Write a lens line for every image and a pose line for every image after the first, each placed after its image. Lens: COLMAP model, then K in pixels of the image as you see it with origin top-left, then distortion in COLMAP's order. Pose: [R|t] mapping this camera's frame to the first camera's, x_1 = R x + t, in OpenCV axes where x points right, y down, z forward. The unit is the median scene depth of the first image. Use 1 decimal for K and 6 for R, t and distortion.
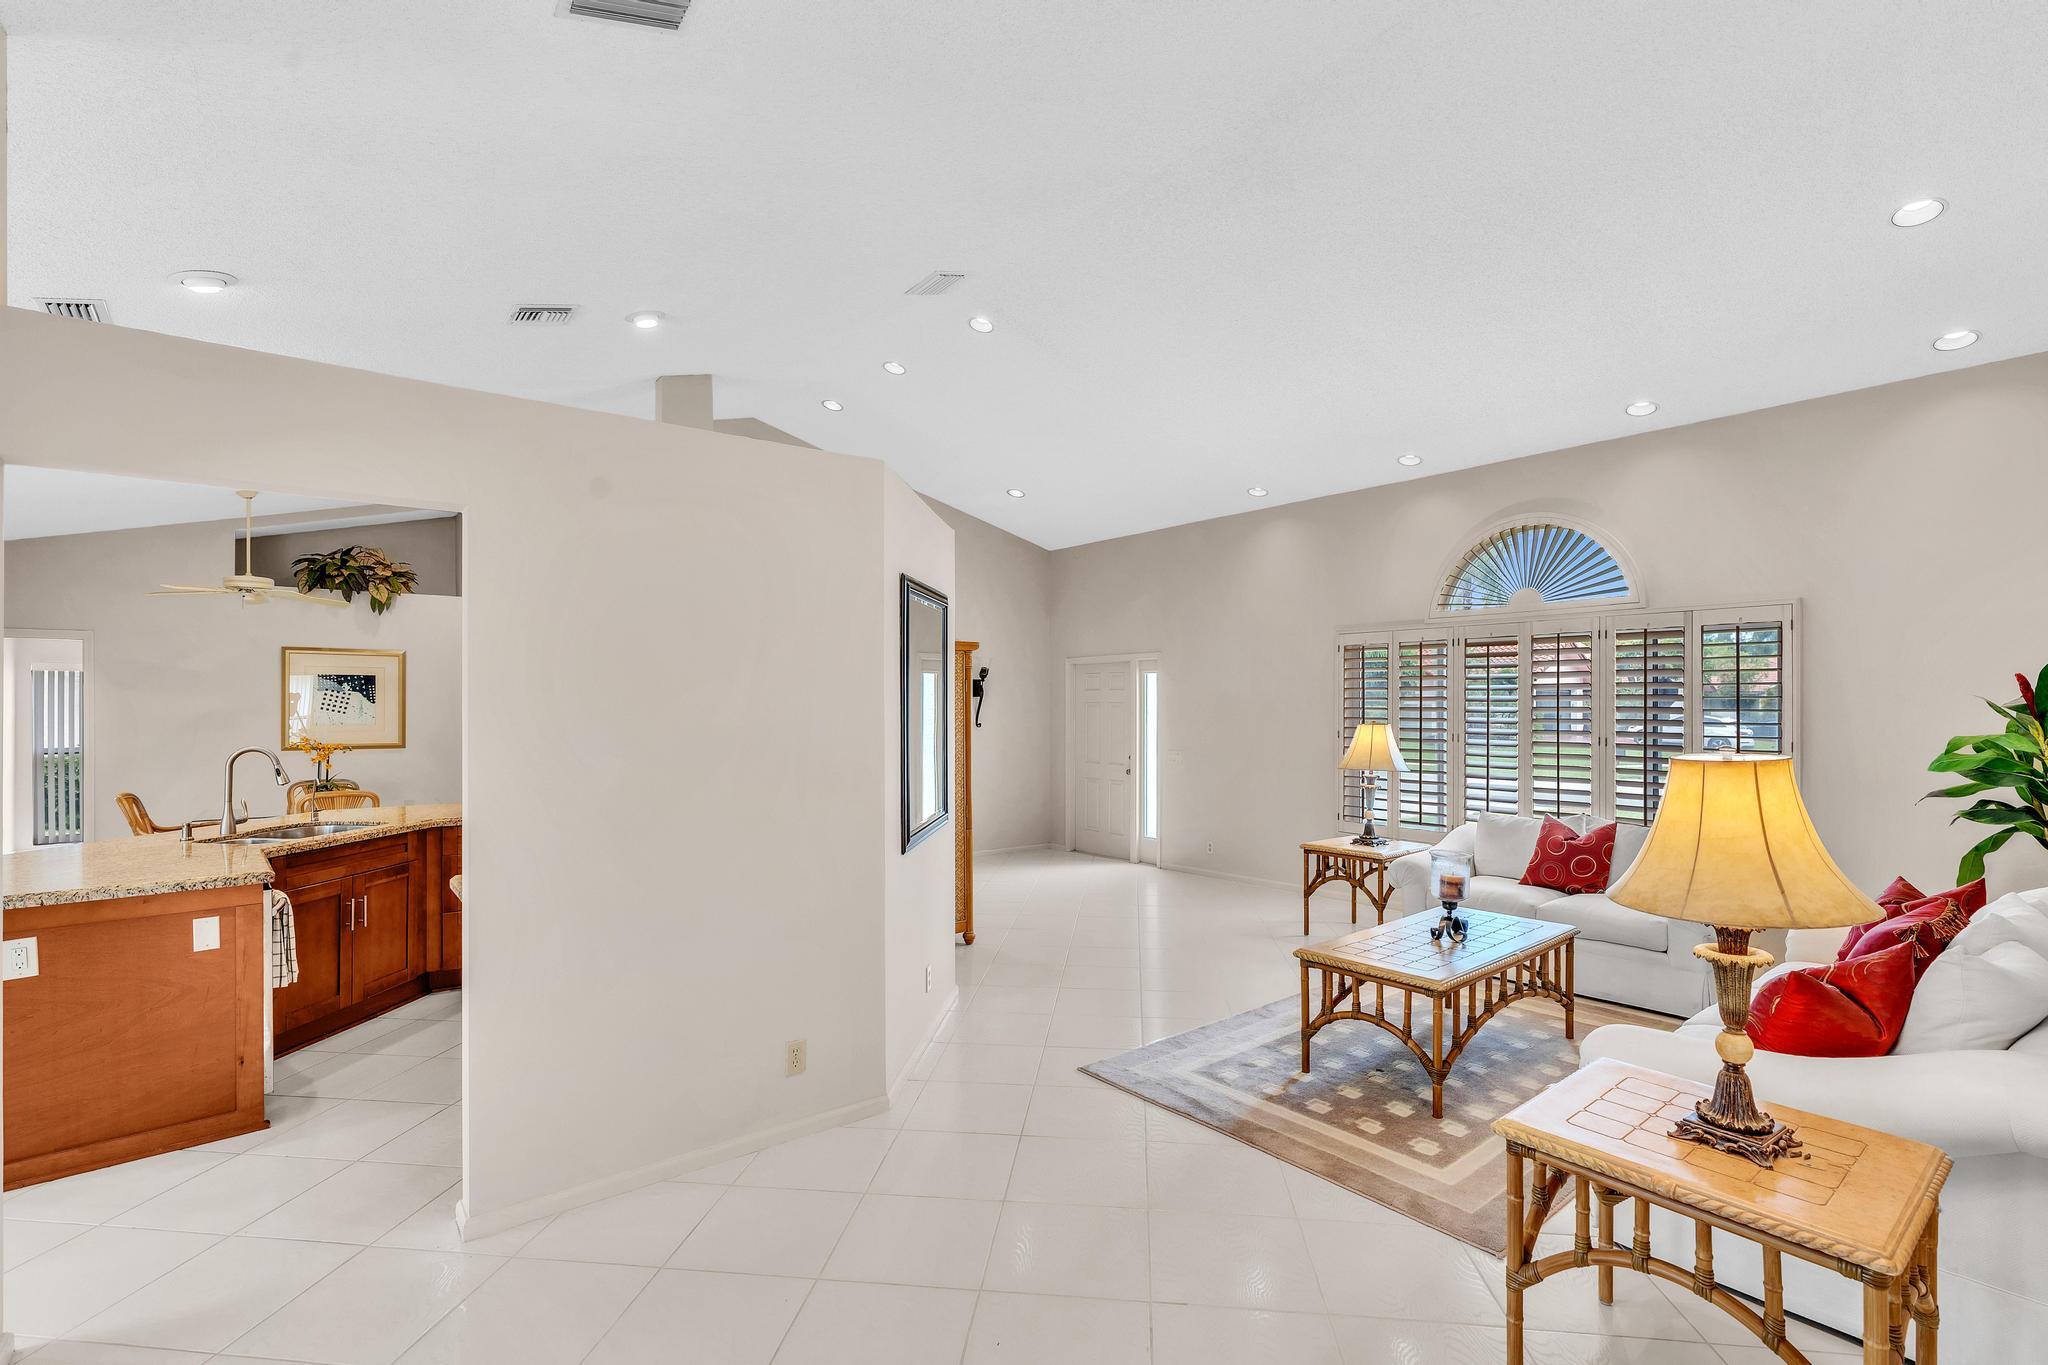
lens RADIAL K [[944.8, 0, 1029.0], [0, 944.8, 701.3], [0, 0, 1]] dist [0.001354, 0.000189]
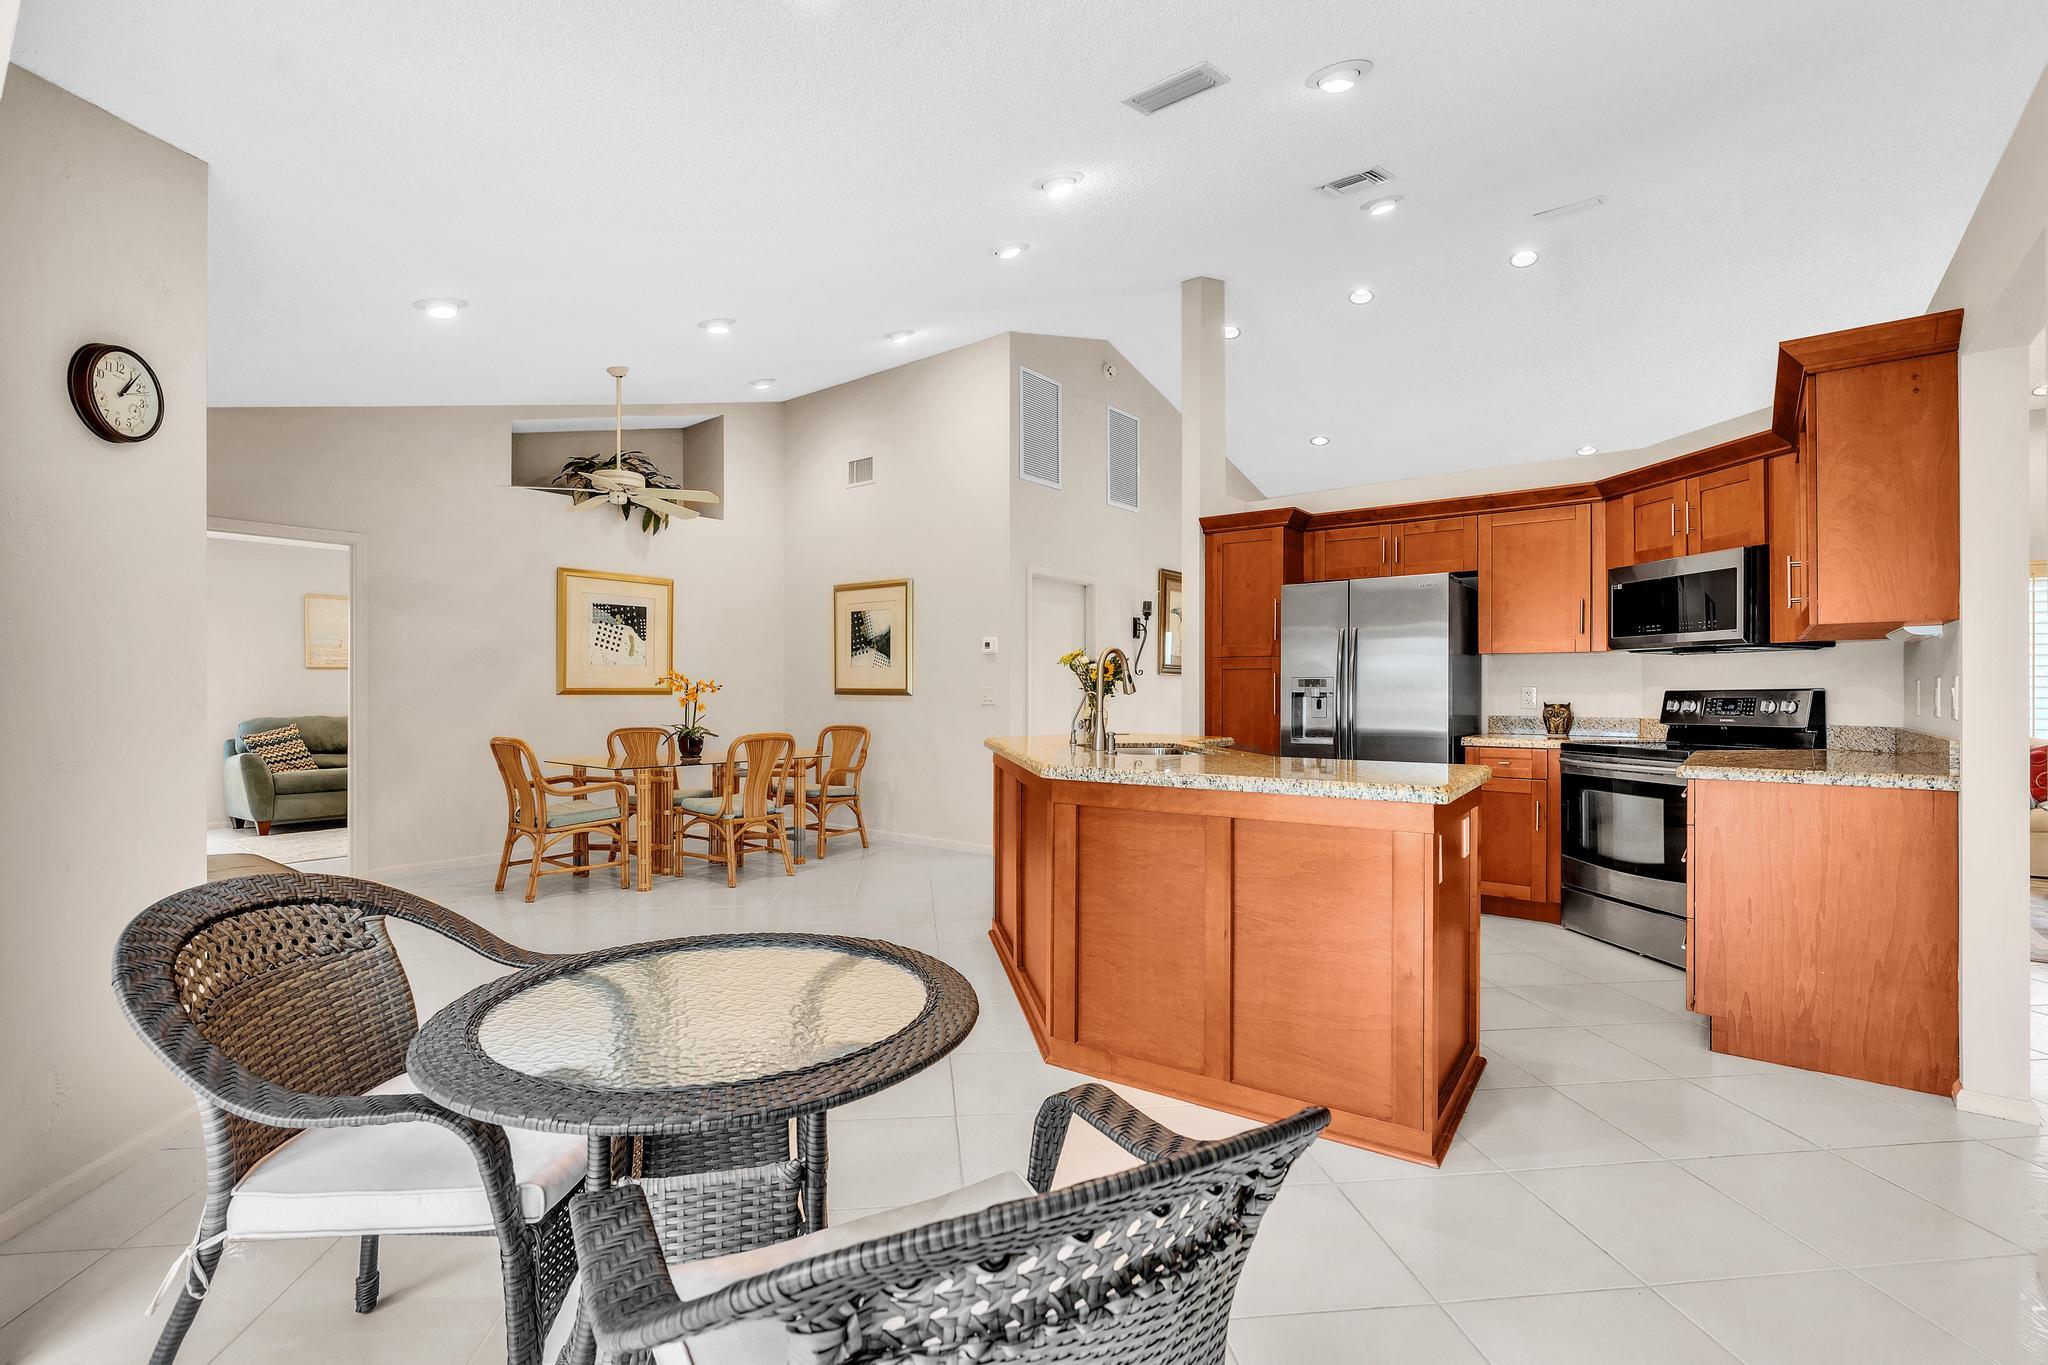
lens RADIAL K [[909.1, 0, 982.3], [0, 909.1, 684.8], [0, 0, 1]] dist [-0.002106, 0.000086]
pose [[0.972167, 0.003899, 0.234256, -0.602809], [-0.003373, 0.999991, -0.002643, 0.043434], [-0.234264, 0.001779, 0.972171, 0.149386]]
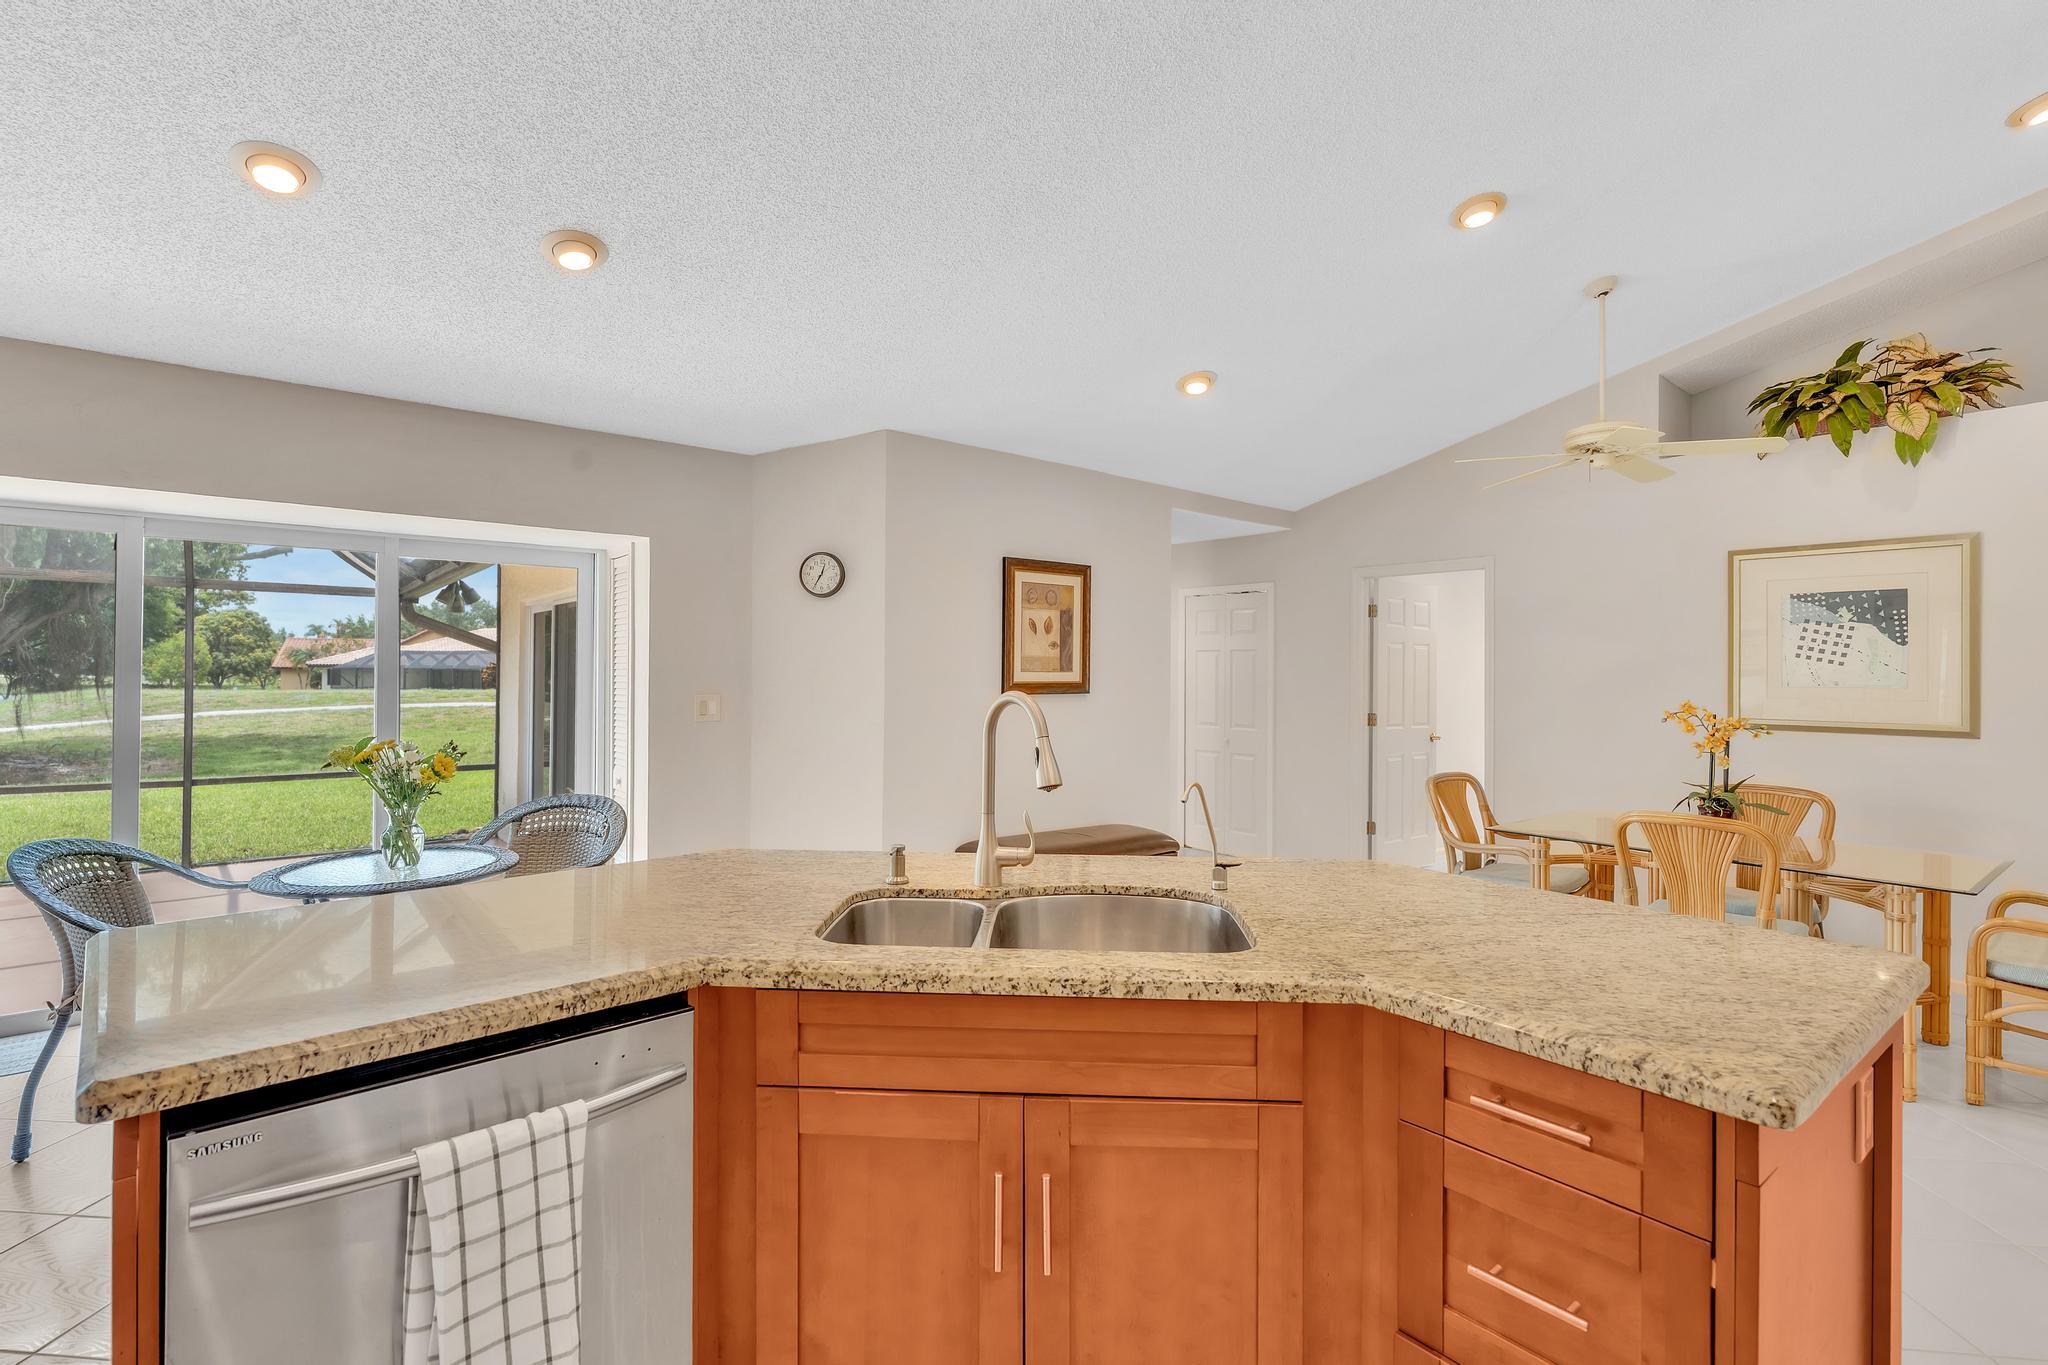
lens RADIAL K [[948.2, 0, 1023.9], [0, 948.2, 656.7], [0, 0, 1]] dist [0.010906, 0.000705]
pose [[0.042835, -0.017611, -0.998927, -0.211290], [-0.005658, 0.999824, -0.017870, 0.020497], [0.999066, 0.006417, 0.042728, 0.523725]]
